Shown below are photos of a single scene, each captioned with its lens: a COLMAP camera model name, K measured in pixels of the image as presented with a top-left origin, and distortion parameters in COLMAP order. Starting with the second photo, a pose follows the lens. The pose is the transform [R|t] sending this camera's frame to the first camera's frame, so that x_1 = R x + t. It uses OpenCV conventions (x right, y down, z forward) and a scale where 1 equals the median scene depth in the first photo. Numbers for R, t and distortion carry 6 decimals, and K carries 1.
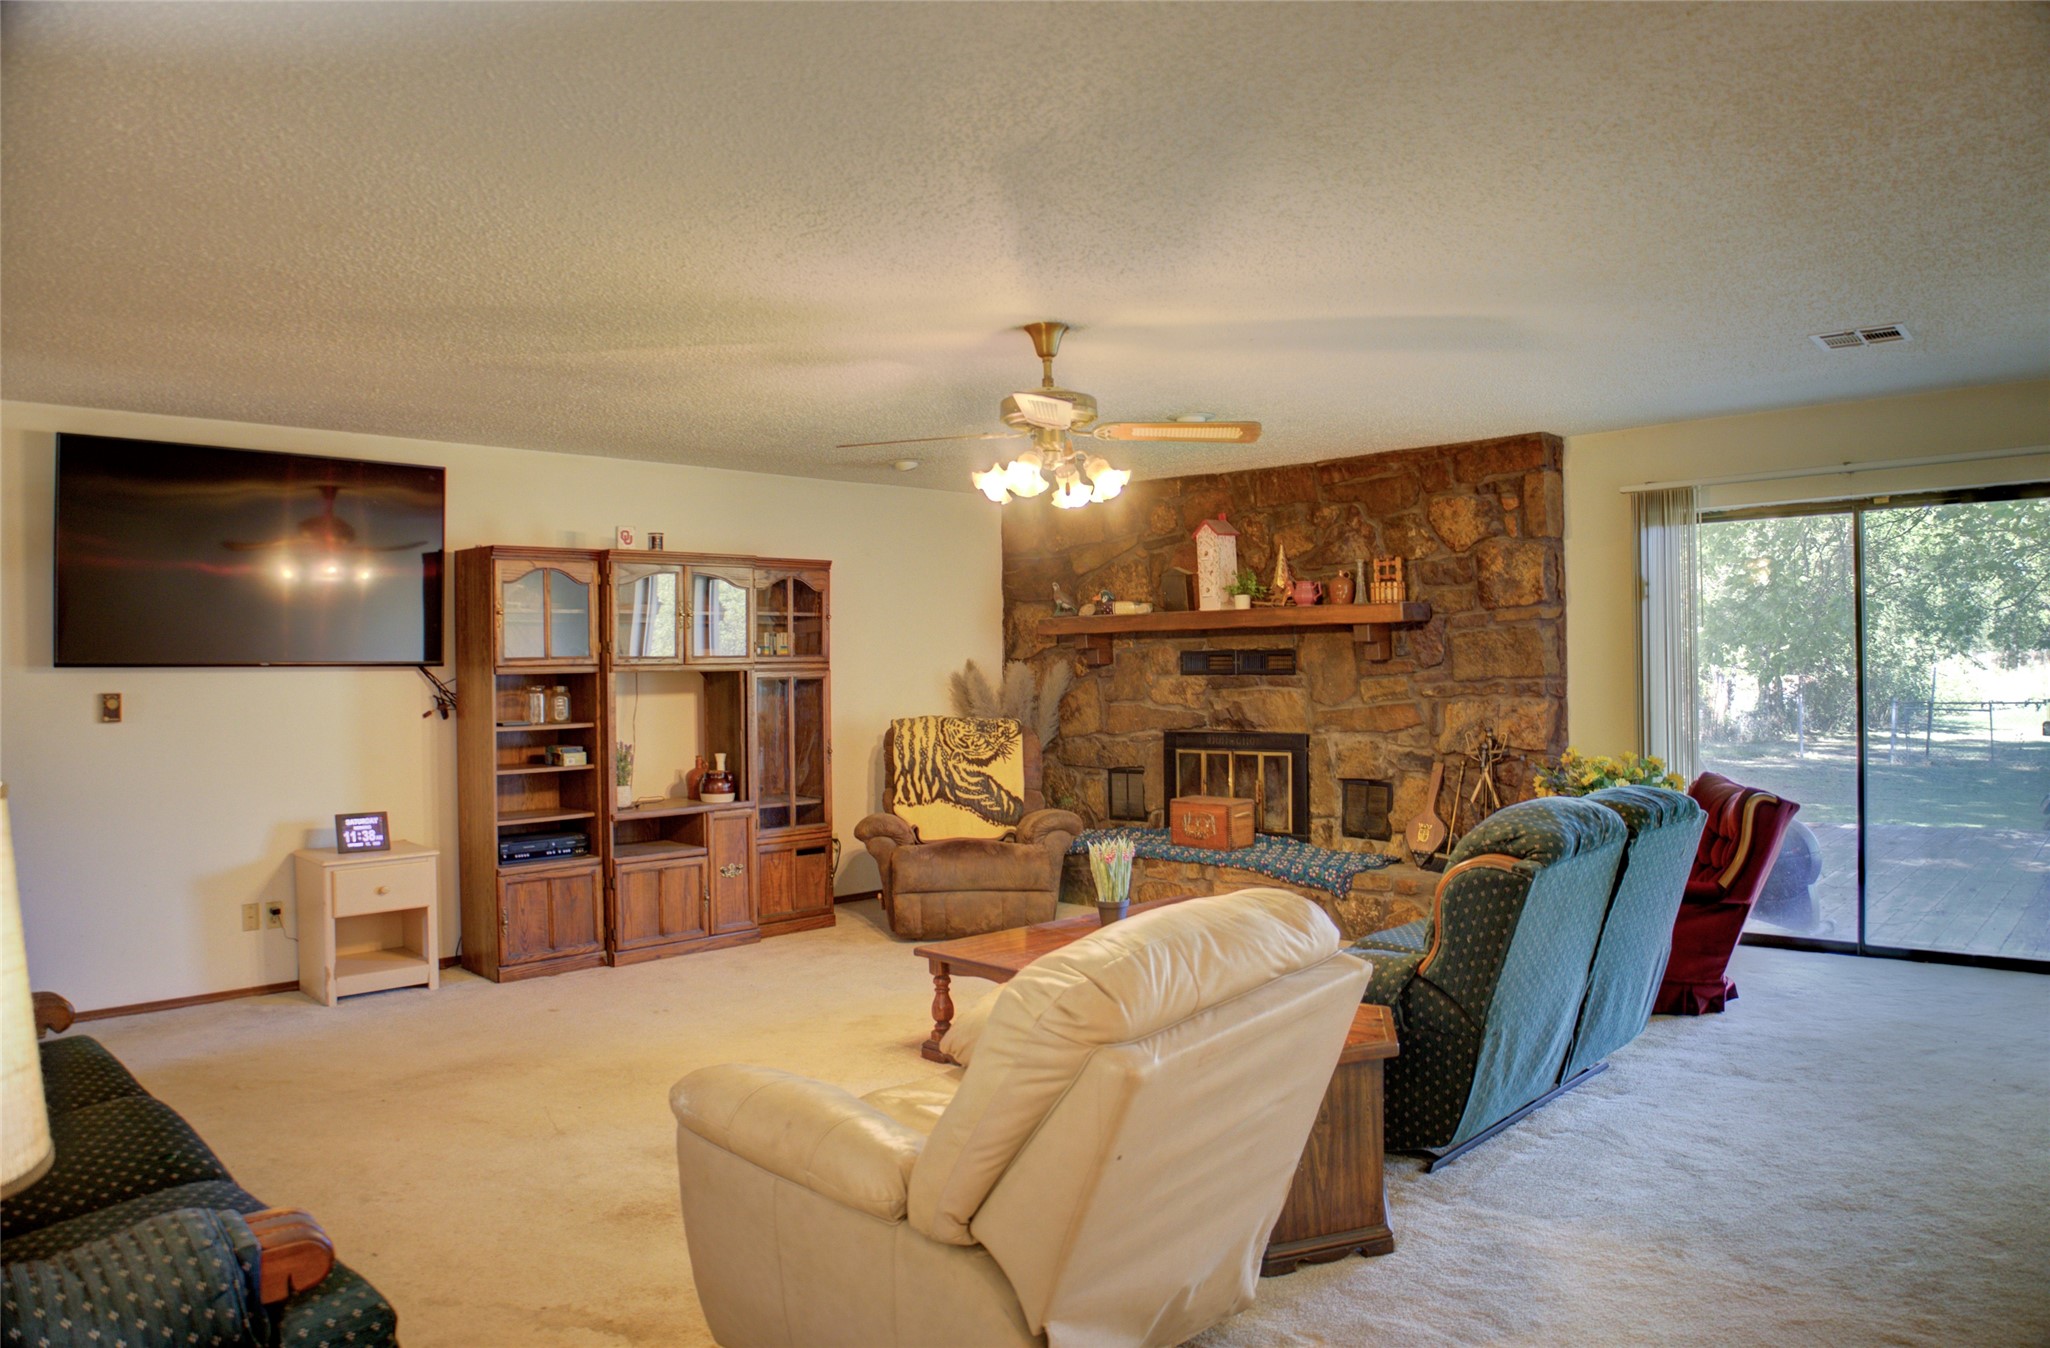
lens RADIAL K [[1387.7, 0, 1025.0], [0, 1387.7, 674.0], [0, 0, 1]] dist [-0.200697, 0.201755]
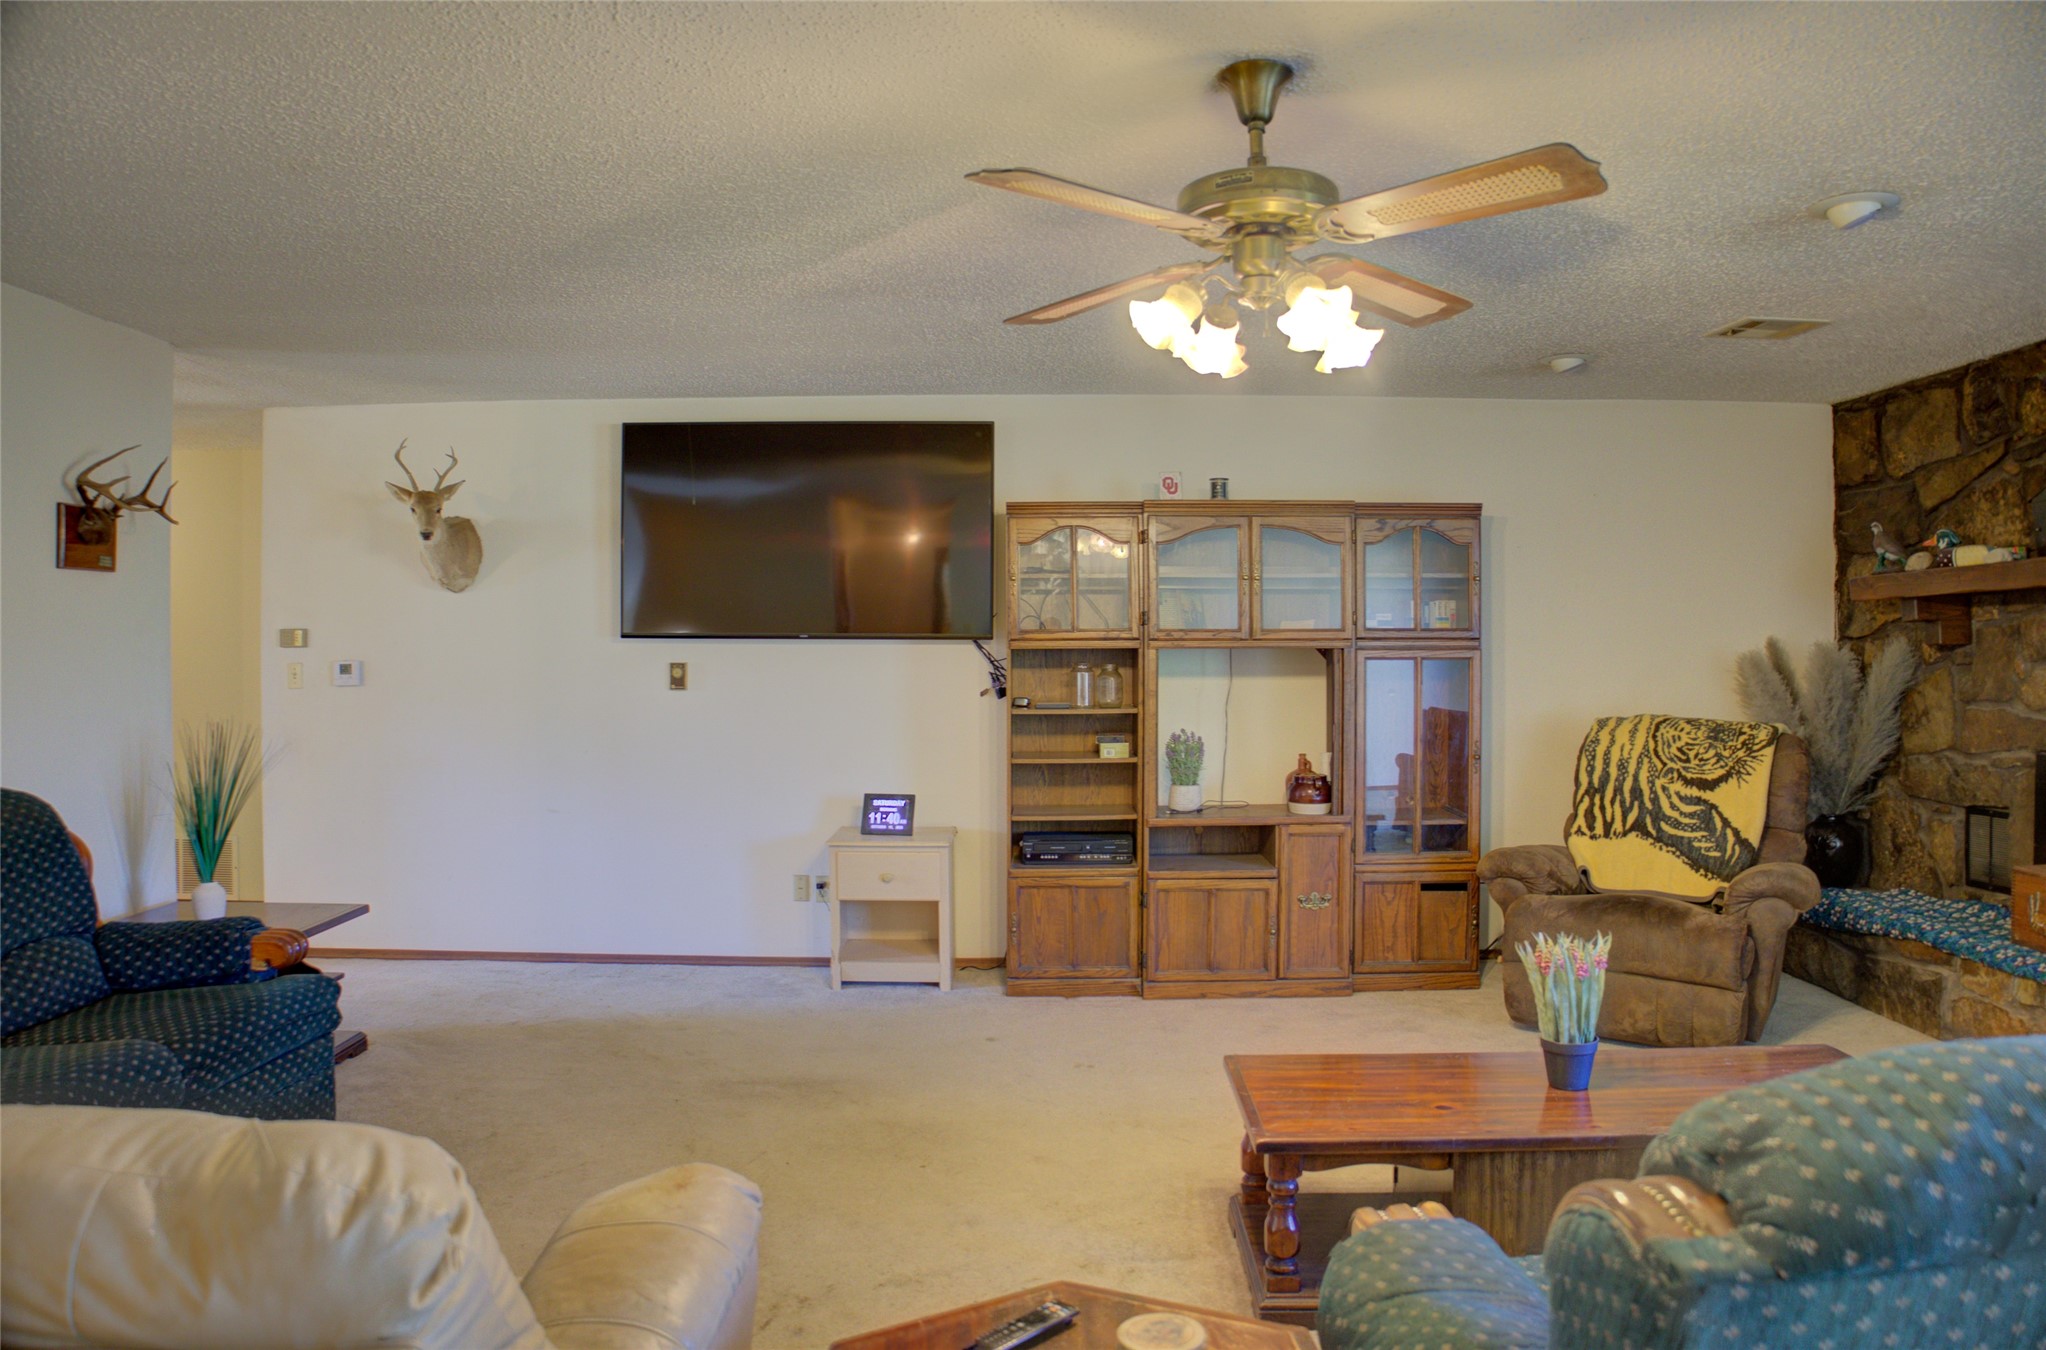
lens RADIAL K [[1384.8, 0, 1036.0], [0, 1384.8, 654.0], [0, 0, 1]] dist [-0.159520, 0.078879]
pose [[0.699152, 0.010681, -0.714894, 0.230169], [-0.011164, 0.999930, 0.004021, -0.000335], [0.714886, 0.005169, 0.699222, 0.323308]]
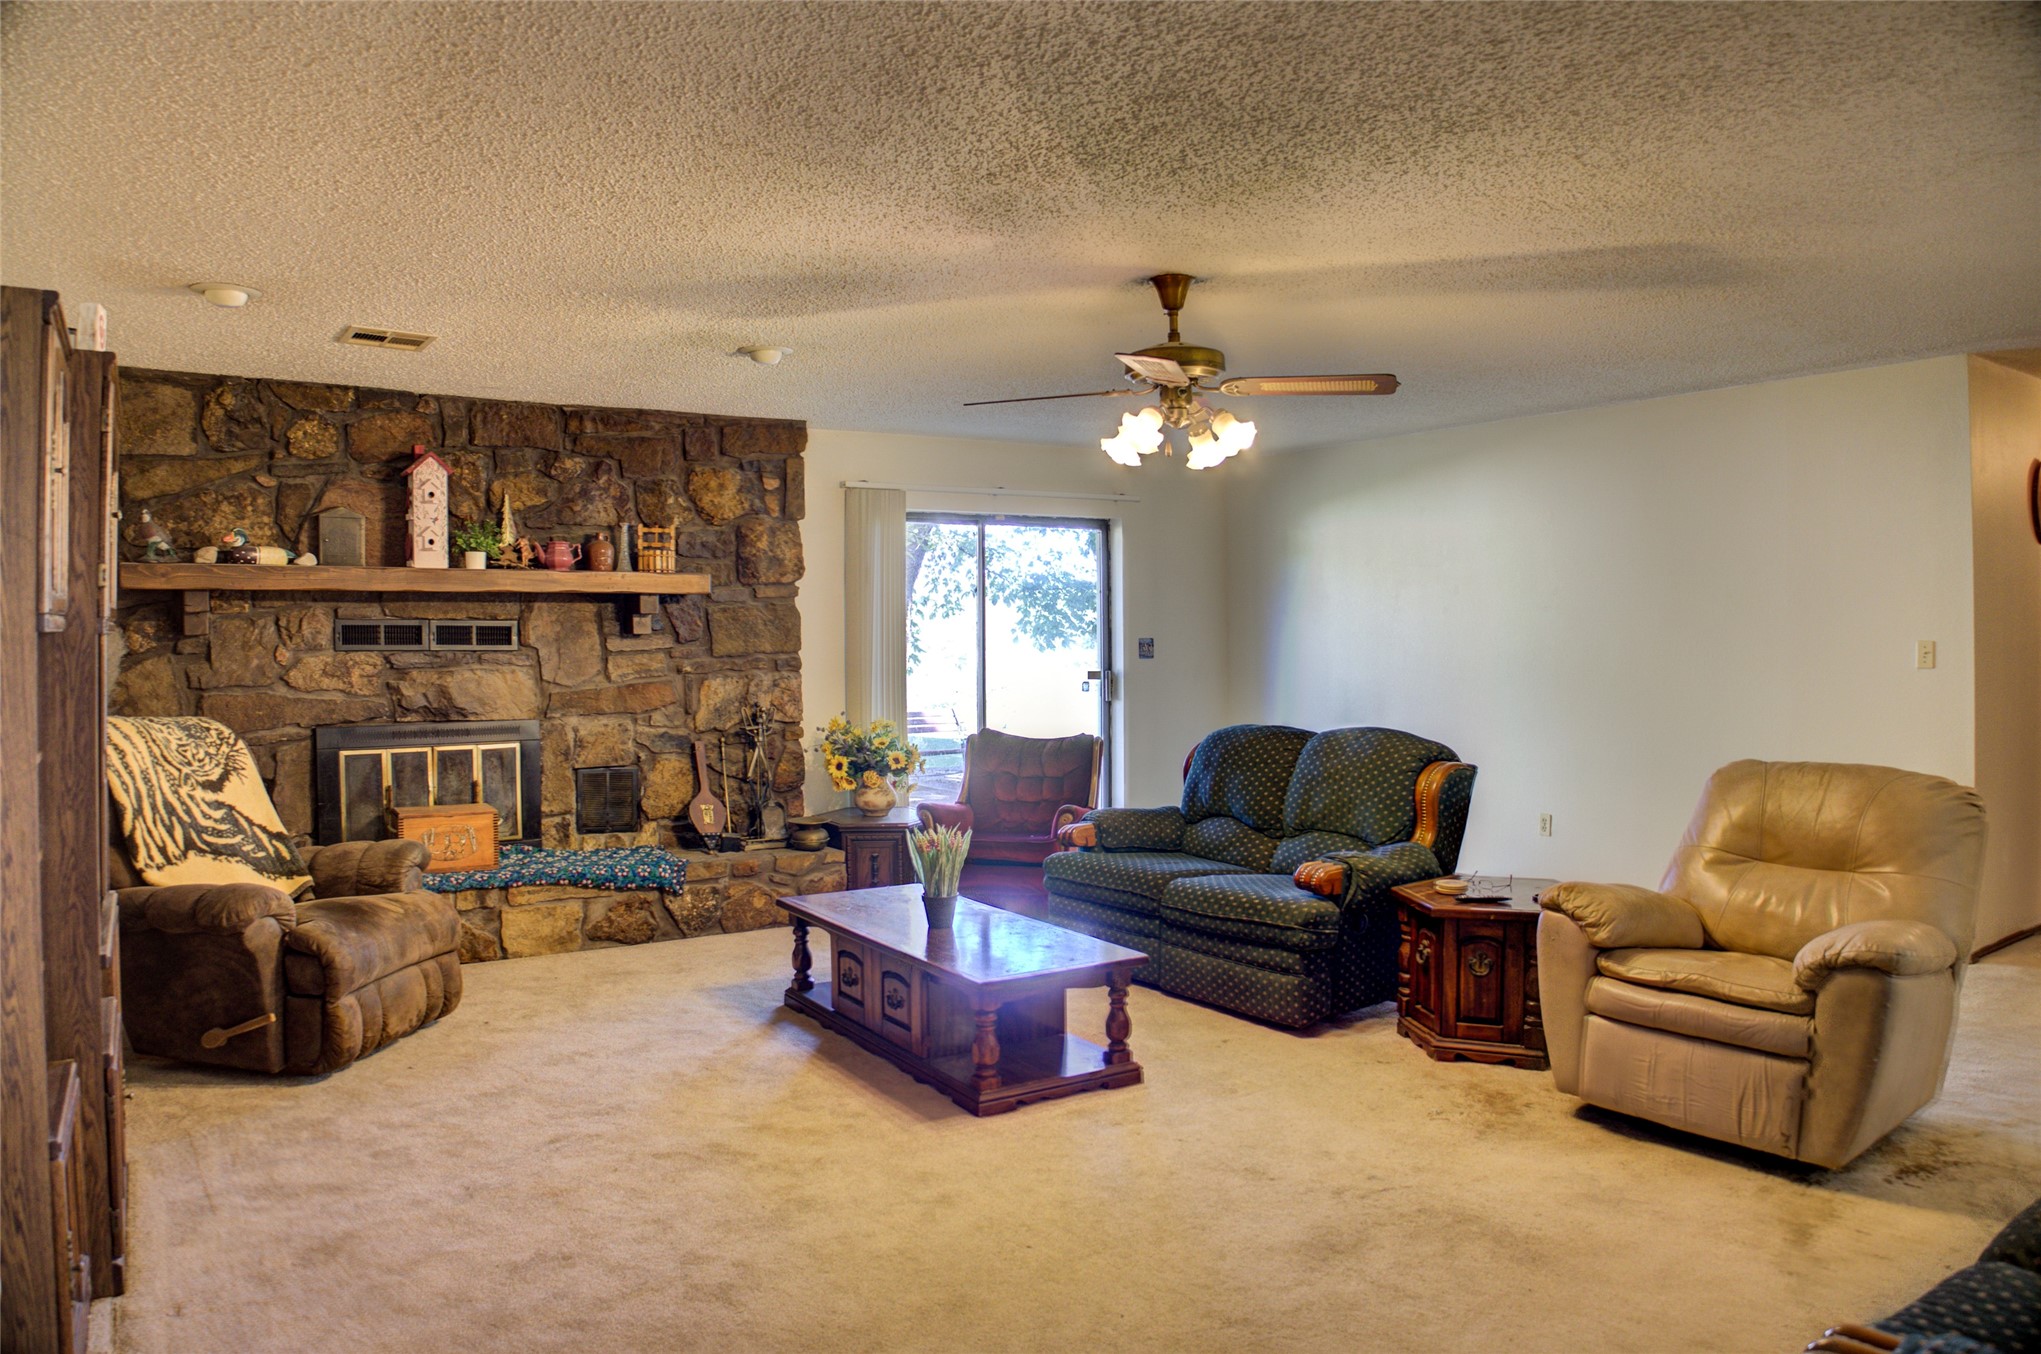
lens RADIAL K [[1381.4, 0, 1033.5], [0, 1381.4, 656.1], [0, 0, 1]] dist [-0.159520, 0.078879]
pose [[0.208797, 0.002613, 0.977955, -0.587447], [0.005827, 0.999975, -0.003916, 0.009727], [-0.977942, 0.006517, 0.208777, 0.557715]]
